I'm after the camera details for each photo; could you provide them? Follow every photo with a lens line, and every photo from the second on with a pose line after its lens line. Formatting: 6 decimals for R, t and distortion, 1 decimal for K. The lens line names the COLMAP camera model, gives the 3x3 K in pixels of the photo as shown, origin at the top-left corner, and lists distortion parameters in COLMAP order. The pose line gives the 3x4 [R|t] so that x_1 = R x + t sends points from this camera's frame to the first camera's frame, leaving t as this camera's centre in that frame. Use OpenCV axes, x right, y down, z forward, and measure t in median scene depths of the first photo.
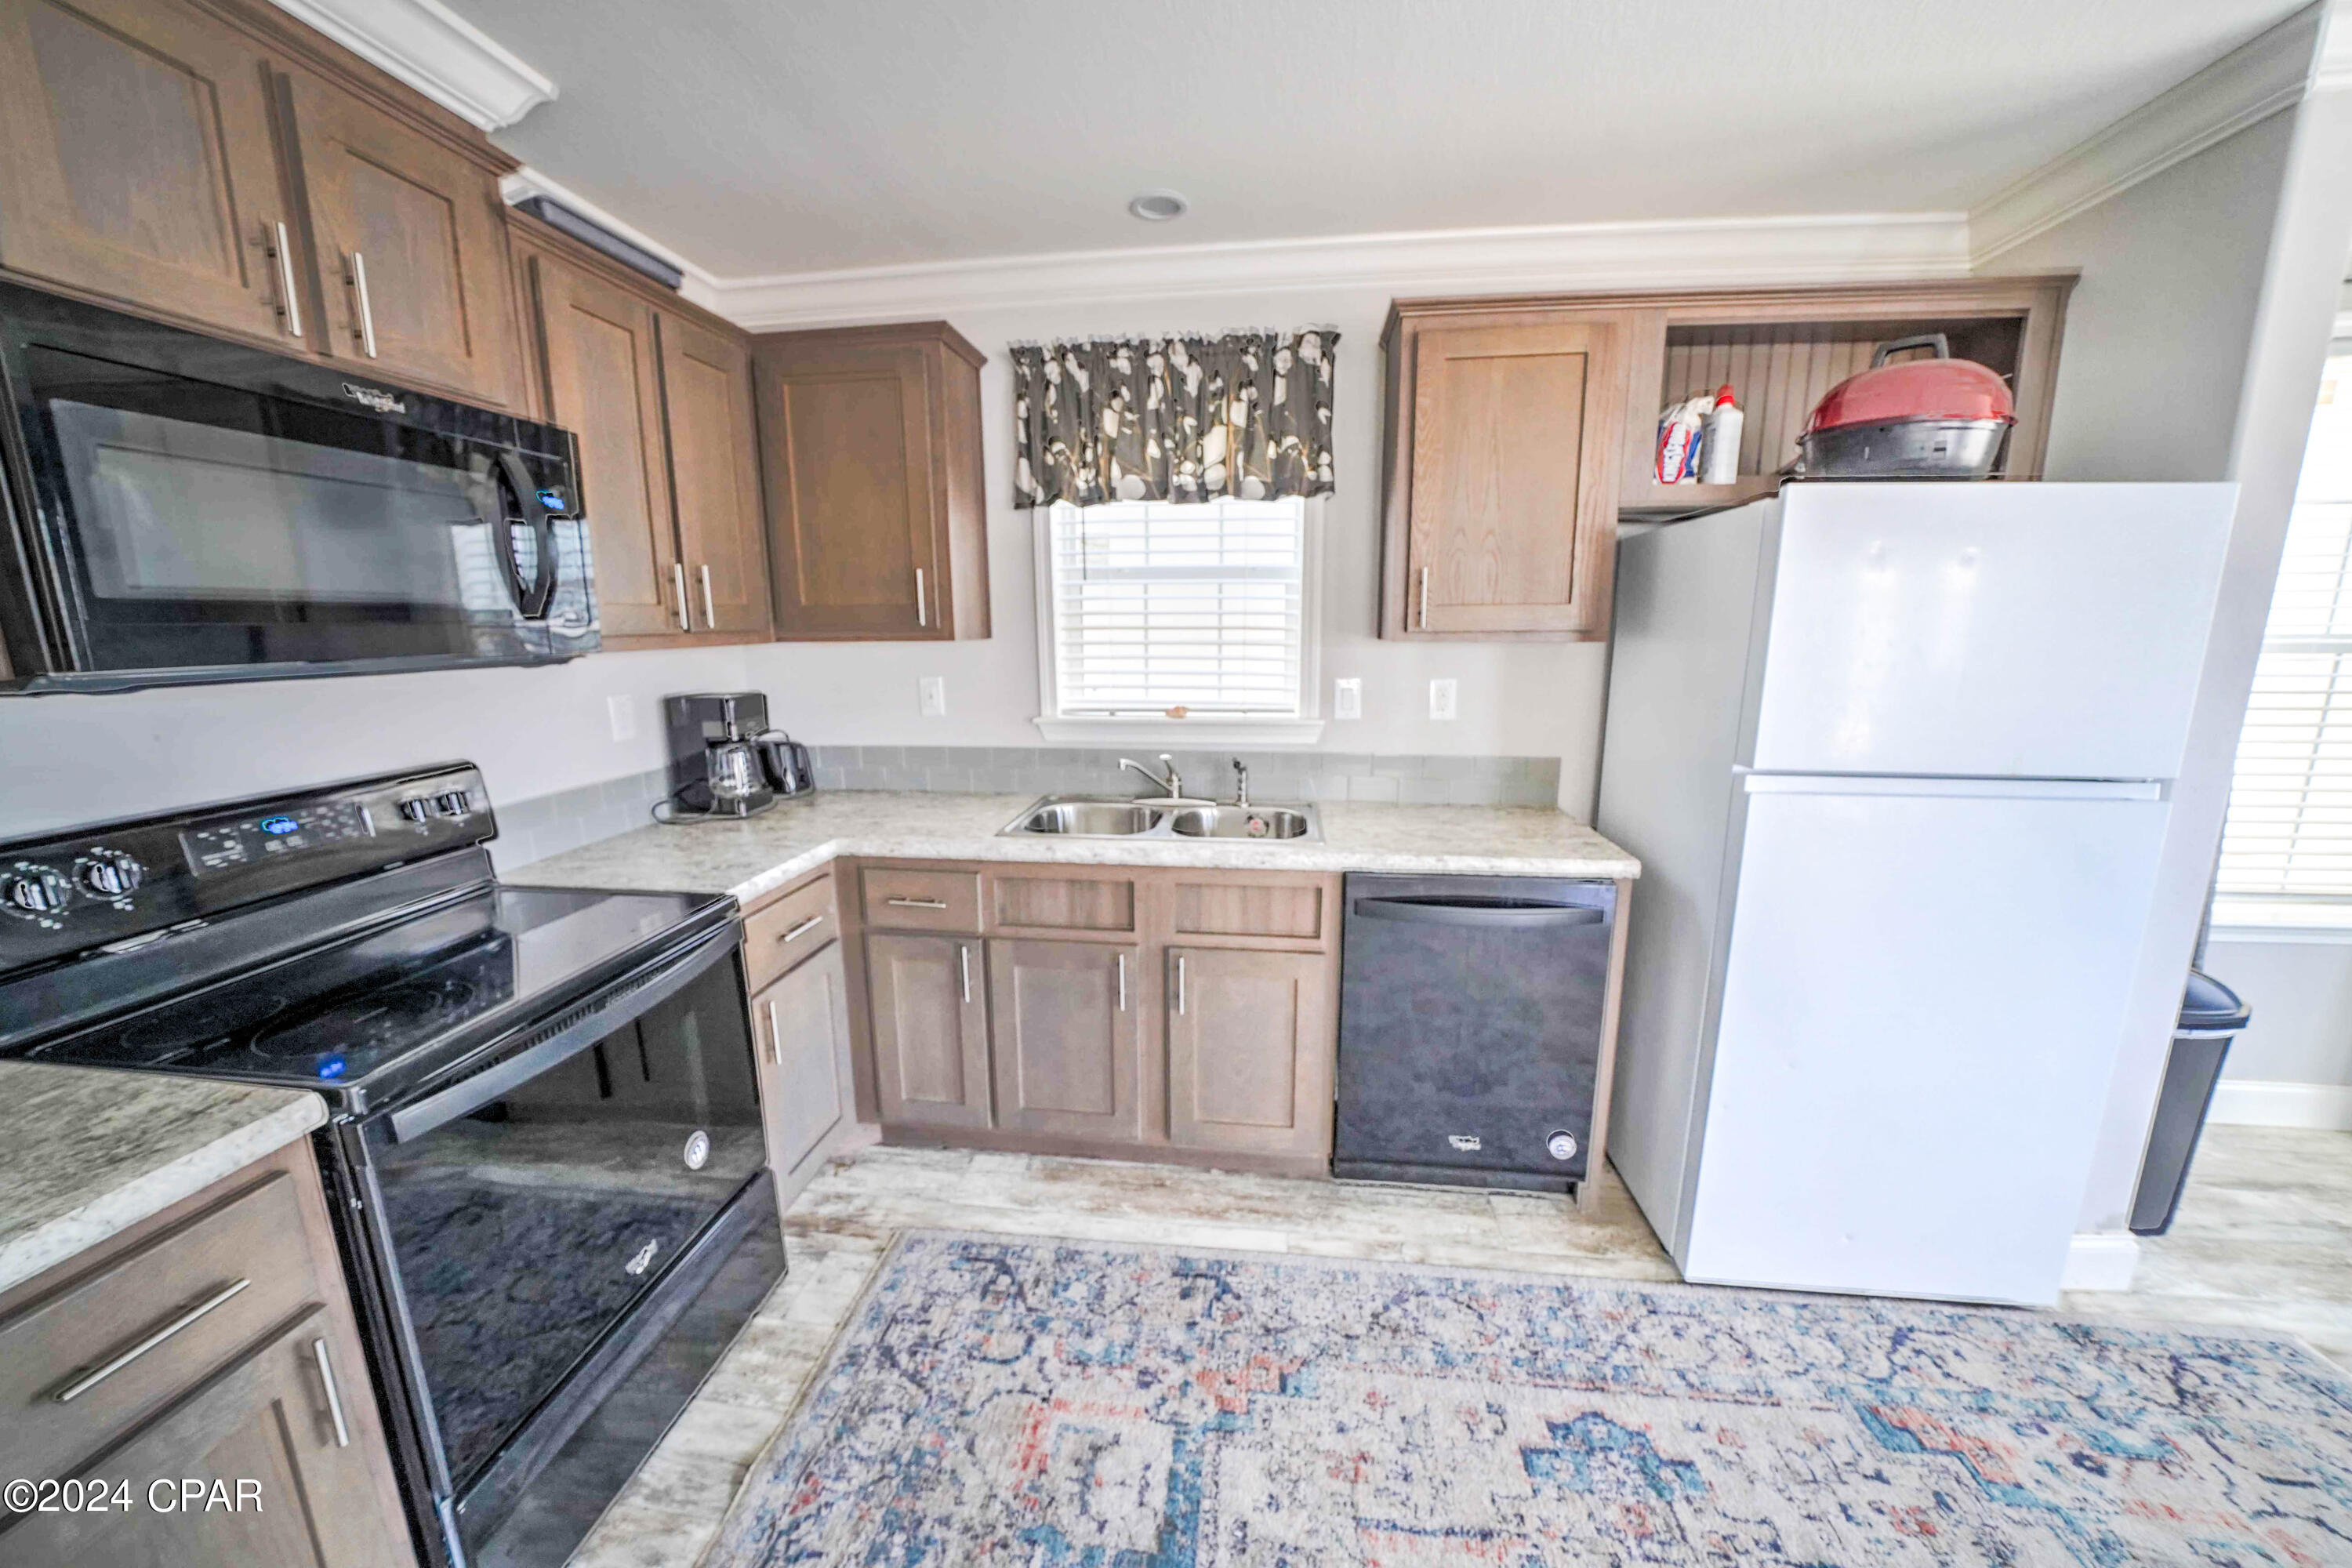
lens RADIAL K [[854.6, 0, 1168.9], [0, 854.6, 783.4], [0, 0, 1]] dist [-0.022204, 0.001269]
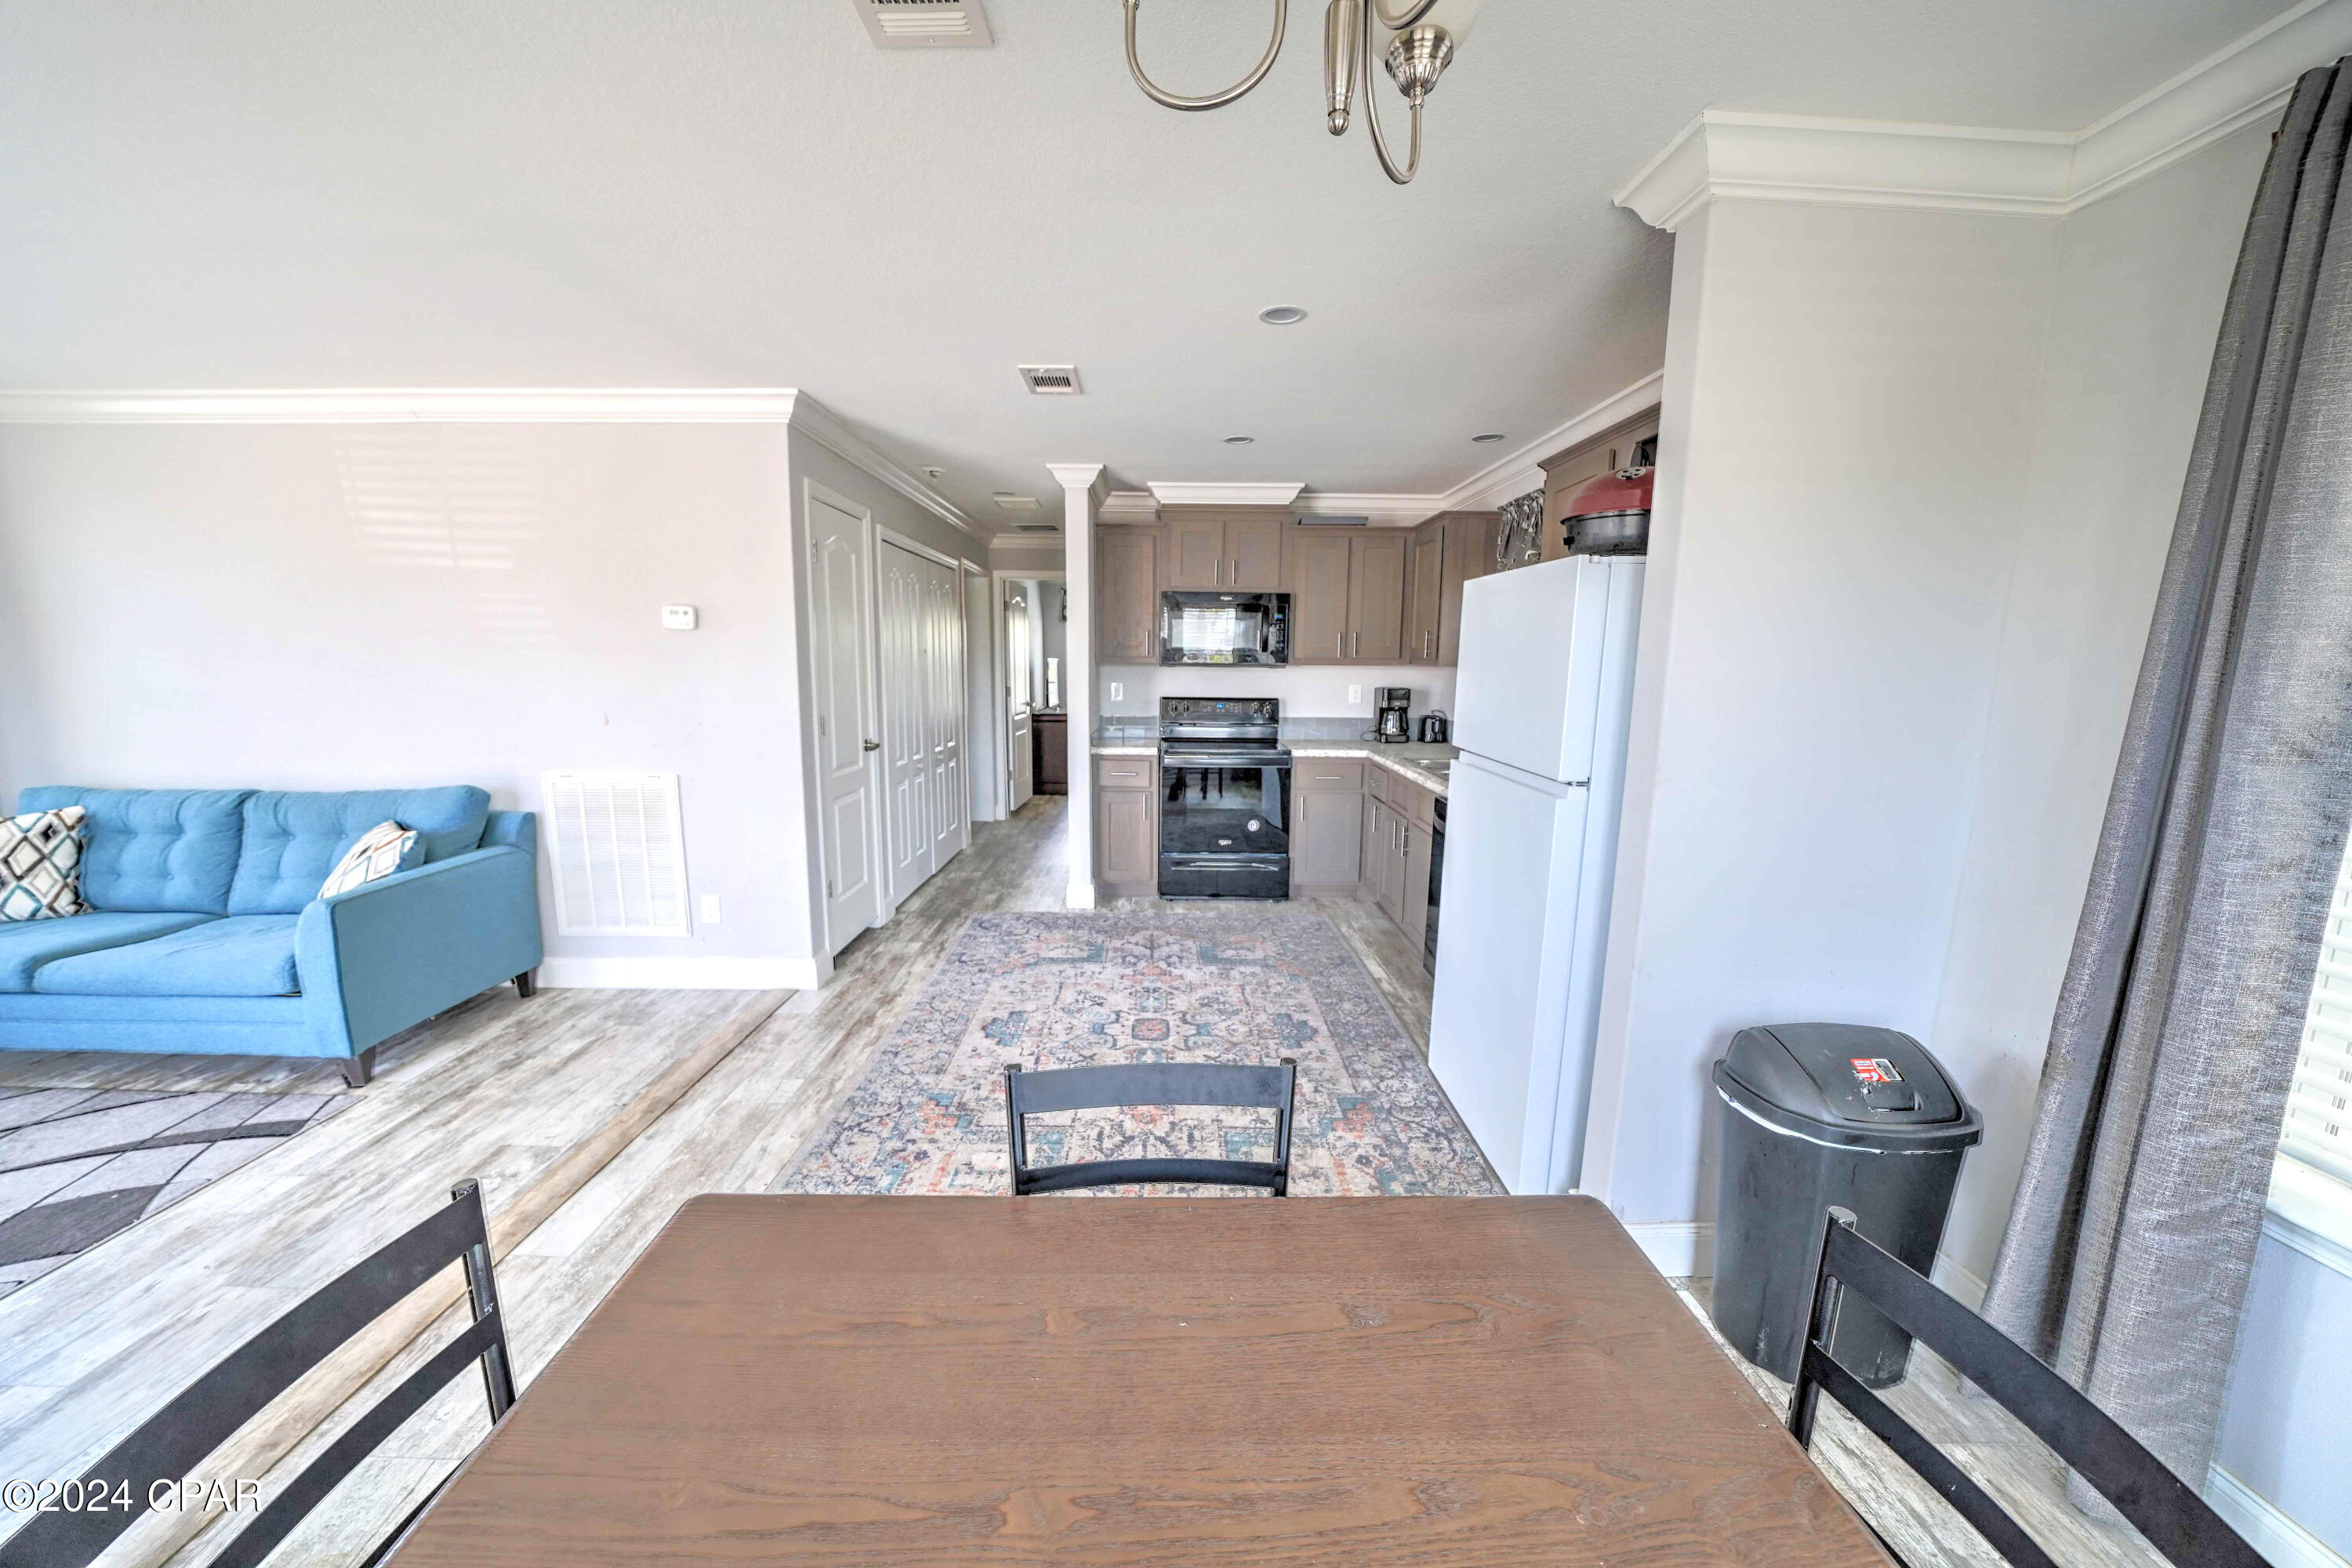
lens RADIAL K [[819.9, 0, 1169.5], [0, 819.9, 786.8], [0, 0, 1]] dist [-0.025806, 0.002289]
pose [[0.134575, 0.165520, -0.976981, 1.765870], [-0.194296, 0.971219, 0.137780, -0.040777], [0.971668, 0.171282, 0.162862, 0.152681]]
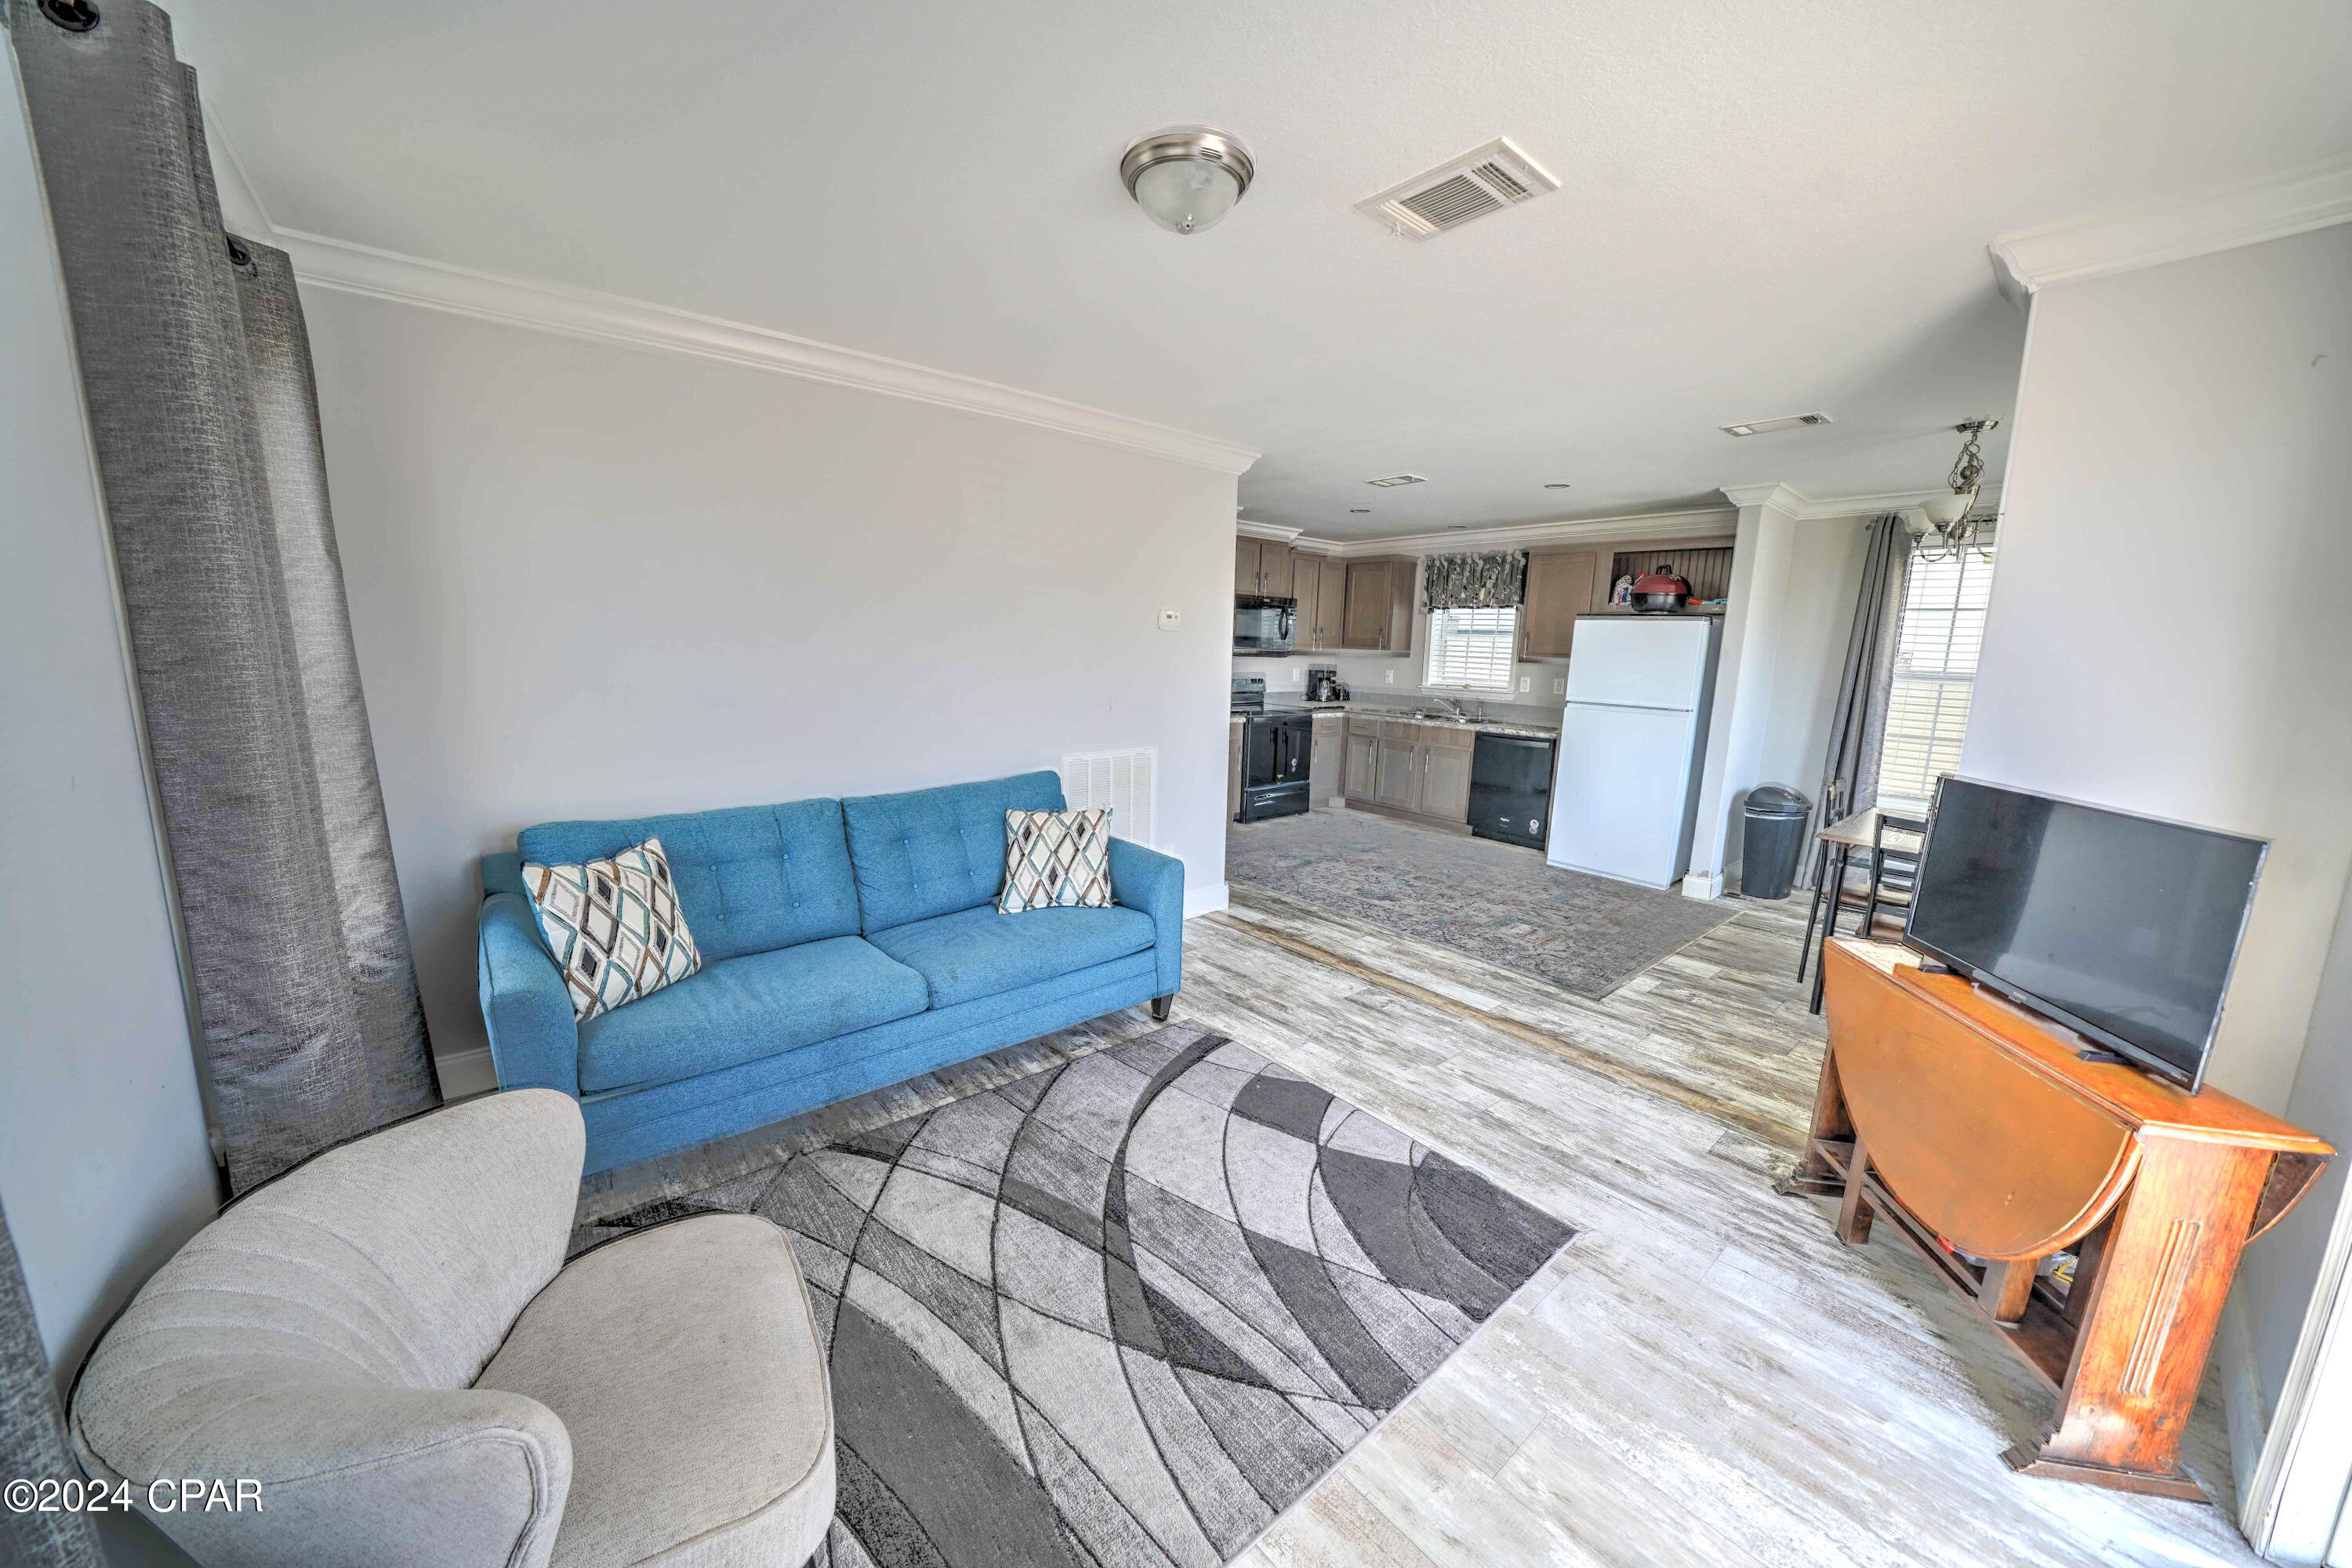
lens RADIAL K [[819.9, 0, 1161.4], [0, 819.9, 810.4], [0, 0, 1]] dist [-0.025806, 0.002289]
pose [[0.731236, 0.159792, -0.663144, 1.380297], [-0.154173, 0.985734, 0.067520, 0.363043], [0.664473, 0.052866, 0.745440, -2.005974]]
